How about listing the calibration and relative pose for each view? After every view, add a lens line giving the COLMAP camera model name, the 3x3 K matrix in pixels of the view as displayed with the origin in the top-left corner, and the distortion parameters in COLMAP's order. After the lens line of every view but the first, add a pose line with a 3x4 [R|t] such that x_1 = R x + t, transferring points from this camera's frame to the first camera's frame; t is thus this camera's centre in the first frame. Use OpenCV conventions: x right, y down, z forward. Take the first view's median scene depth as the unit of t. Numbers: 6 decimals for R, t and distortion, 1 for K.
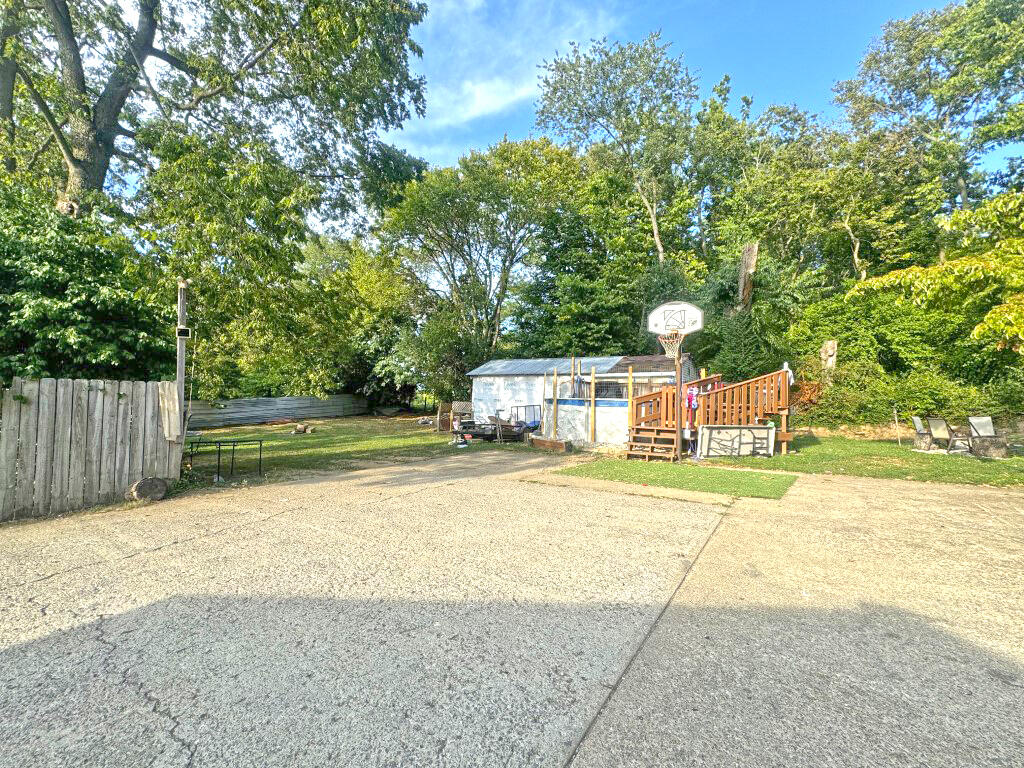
lens RADIAL K [[411.4, 0, 512.0], [0, 411.4, 384.0], [0, 0, 1]] dist [0.000055, -0.000021]
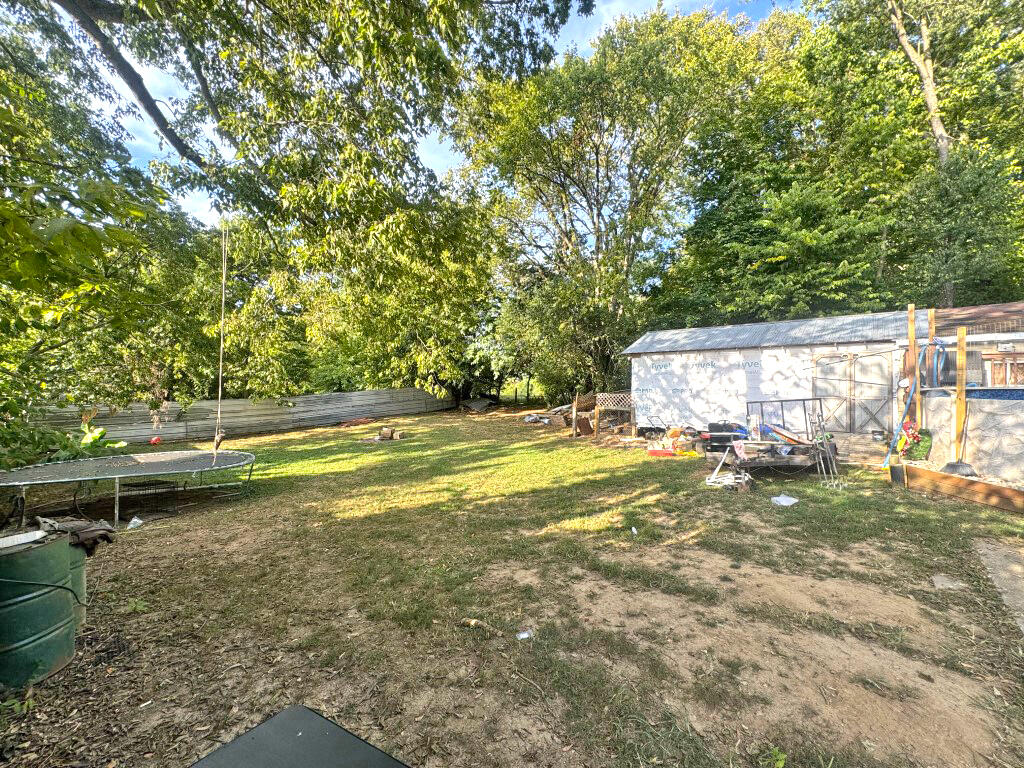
lens RADIAL K [[411.4, 0, 512.0], [0, 411.4, 384.0], [0, 0, 1]] dist [0.000055, -0.000021]
pose [[0.991193, -0.023368, -0.130349, -0.157662], [0.027095, 0.999271, 0.026896, 0.003156], [0.129626, -0.030191, 0.991103, 0.242109]]
